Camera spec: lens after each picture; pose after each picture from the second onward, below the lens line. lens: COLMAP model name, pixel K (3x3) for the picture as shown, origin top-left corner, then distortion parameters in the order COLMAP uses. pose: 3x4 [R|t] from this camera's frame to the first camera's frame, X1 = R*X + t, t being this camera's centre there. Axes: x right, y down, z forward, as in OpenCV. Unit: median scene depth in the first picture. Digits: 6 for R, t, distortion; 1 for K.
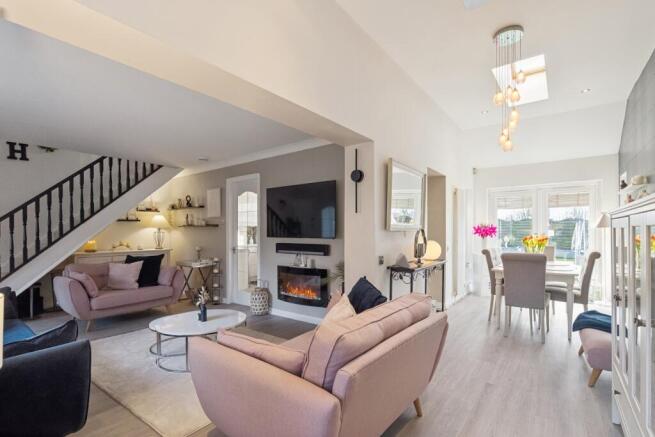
lens RADIAL K [[313.7, 0, 328.0], [0, 313.7, 227.7], [0, 0, 1]] dist [-0.003456, -0.000384]
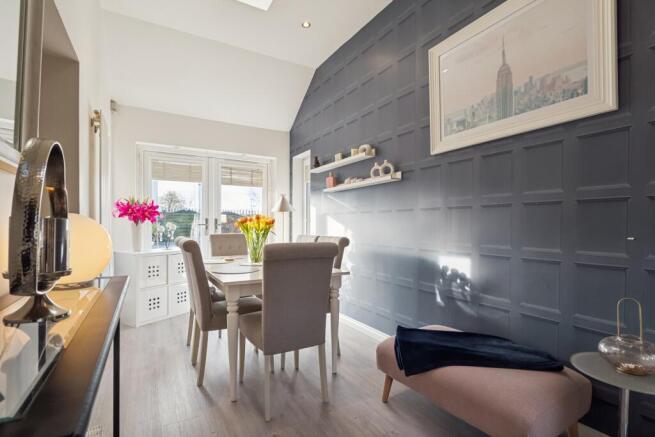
lens RADIAL K [[307.5, 0, 327.5], [0, 307.5, 218.5], [0, 0, 1]] dist [0.000197, -0.000011]
pose [[0.369680, 0.026509, 0.928781, 0.125709], [-0.005996, 0.999640, -0.026145, 0.039000], [-0.929140, 0.004097, 0.369706, 0.535495]]
